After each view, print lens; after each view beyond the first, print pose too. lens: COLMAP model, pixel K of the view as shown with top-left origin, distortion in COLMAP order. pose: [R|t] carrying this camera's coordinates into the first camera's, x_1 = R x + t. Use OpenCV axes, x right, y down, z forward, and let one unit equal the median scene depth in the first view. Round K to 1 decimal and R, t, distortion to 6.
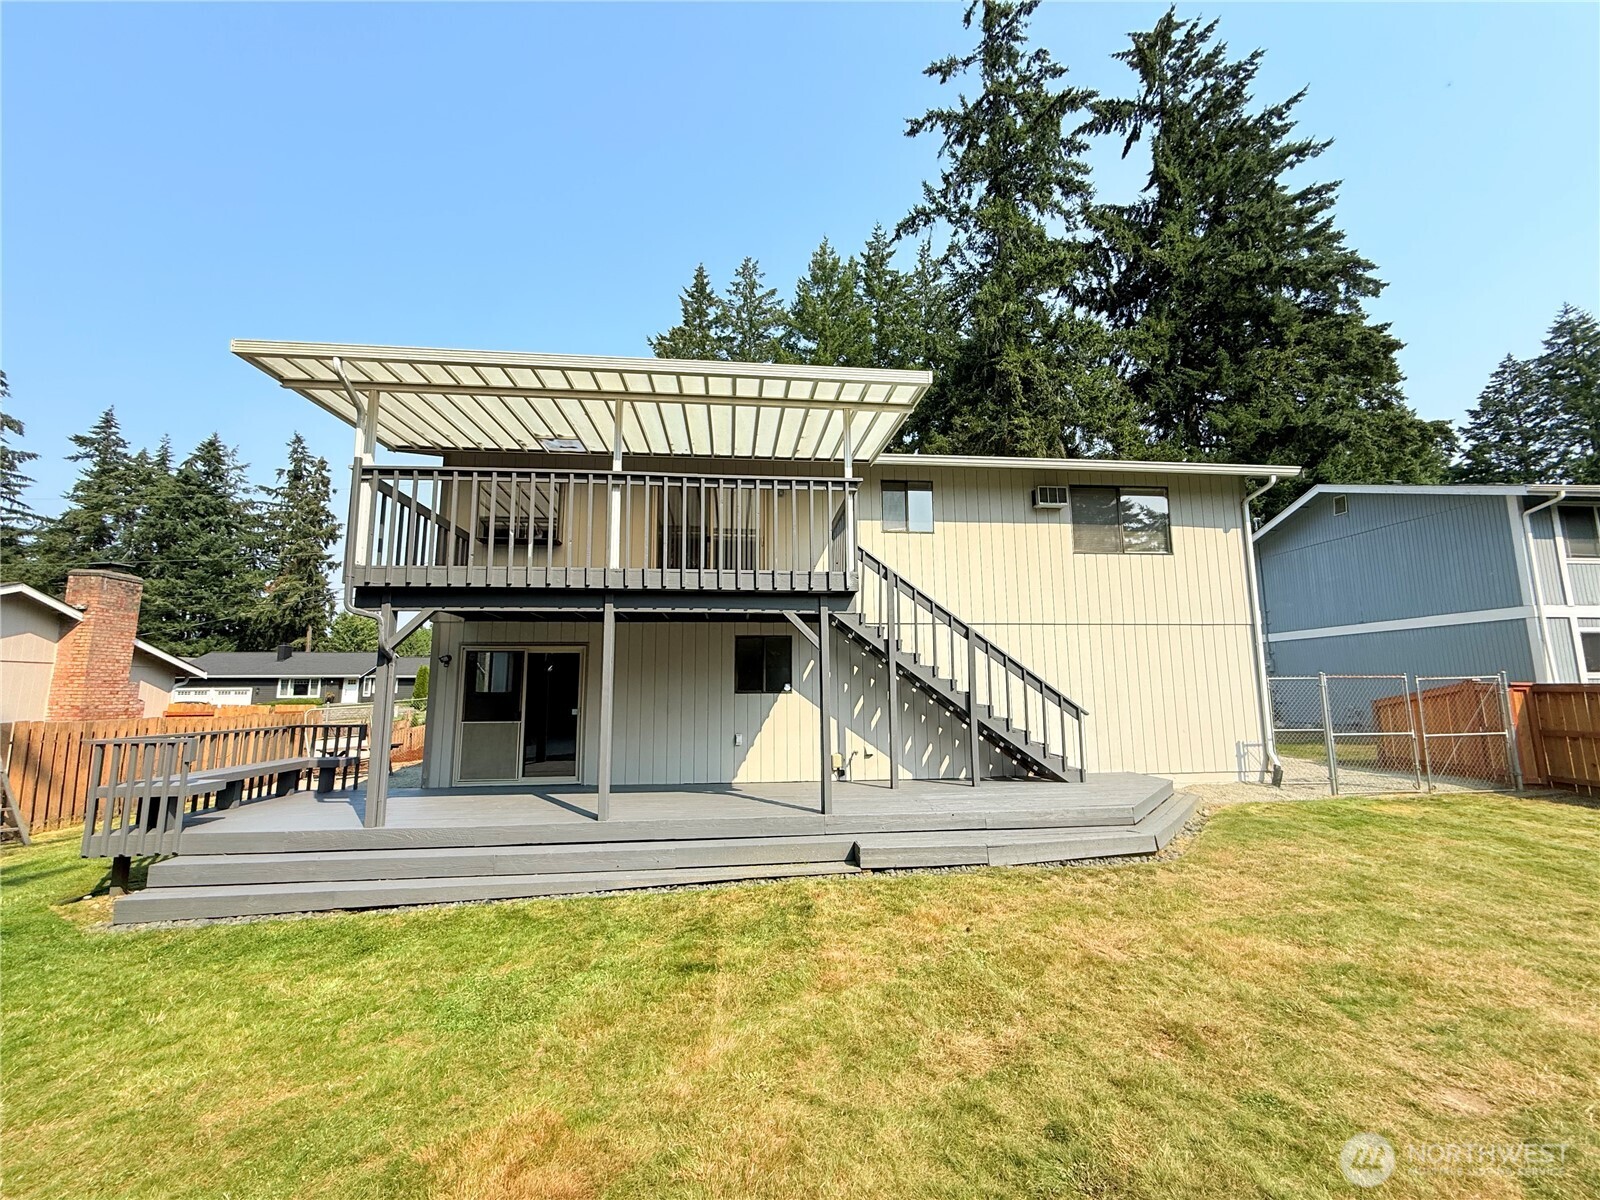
lens RADIAL K [[636.8, 0, 800.0], [0, 636.8, 600.0], [0, 0, 1]] dist [0.000934, -0.000559]
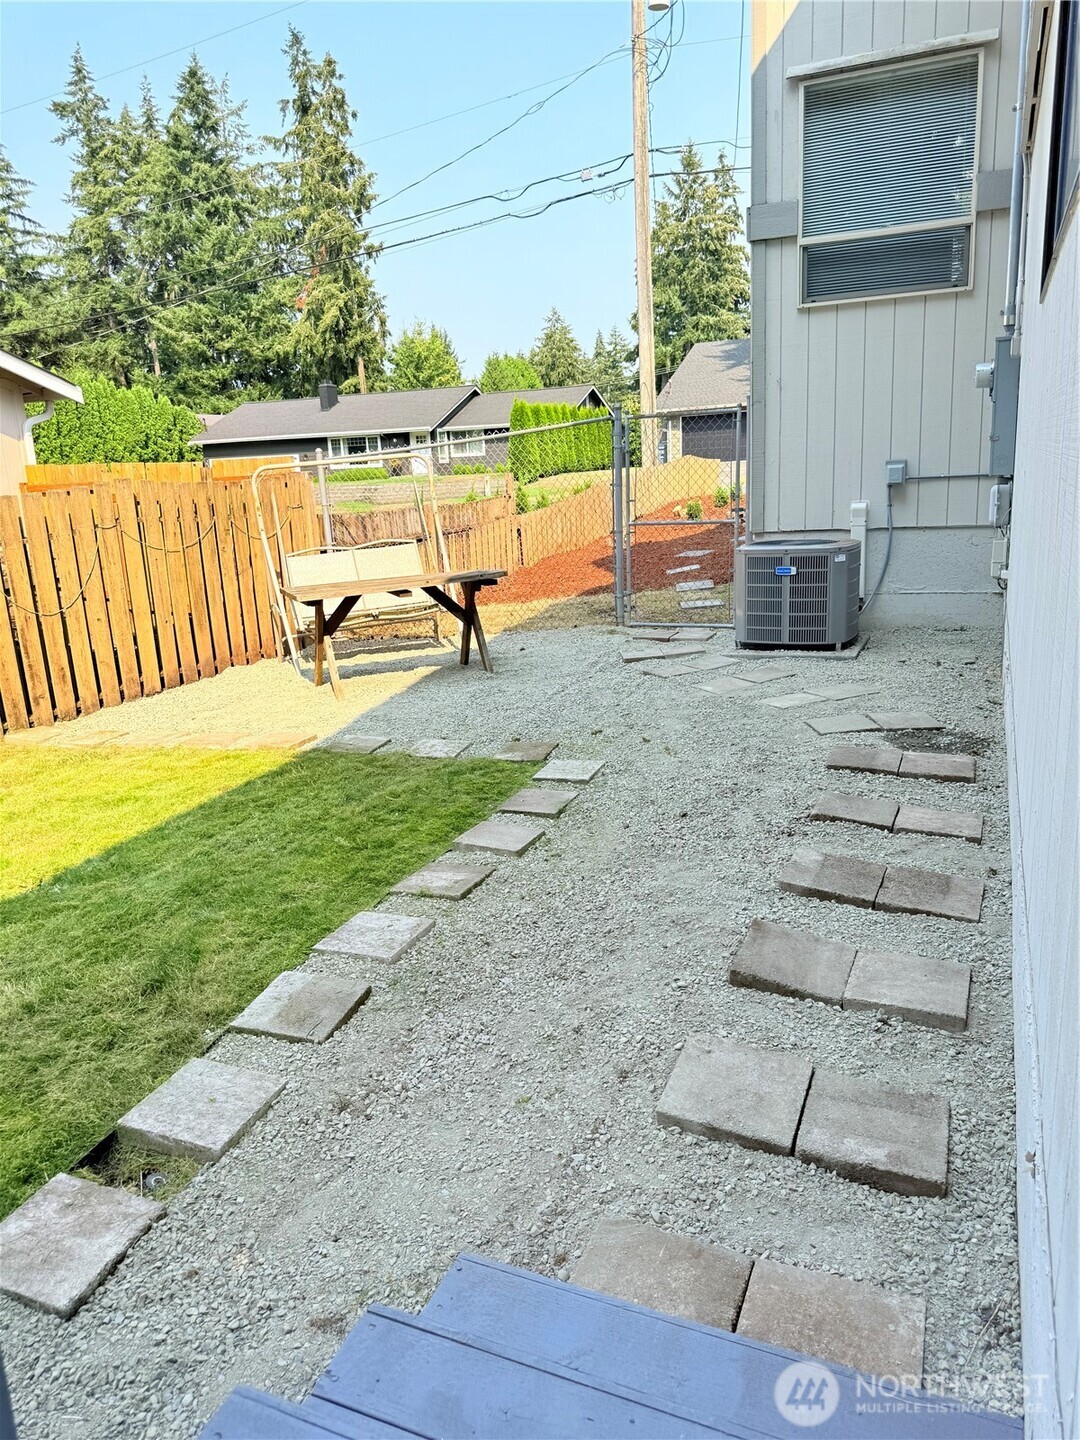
lens RADIAL K [[1011.4, 0, 540.0], [0, 1011.4, 720.0], [0, 0, 1]] dist [-0.012480, -0.005859]
pose [[0.872287, 0.089111, -0.480806, -0.079310], [0.107859, 0.923975, 0.366927, 0.024158], [0.476950, -0.371926, 0.796361, 0.126938]]
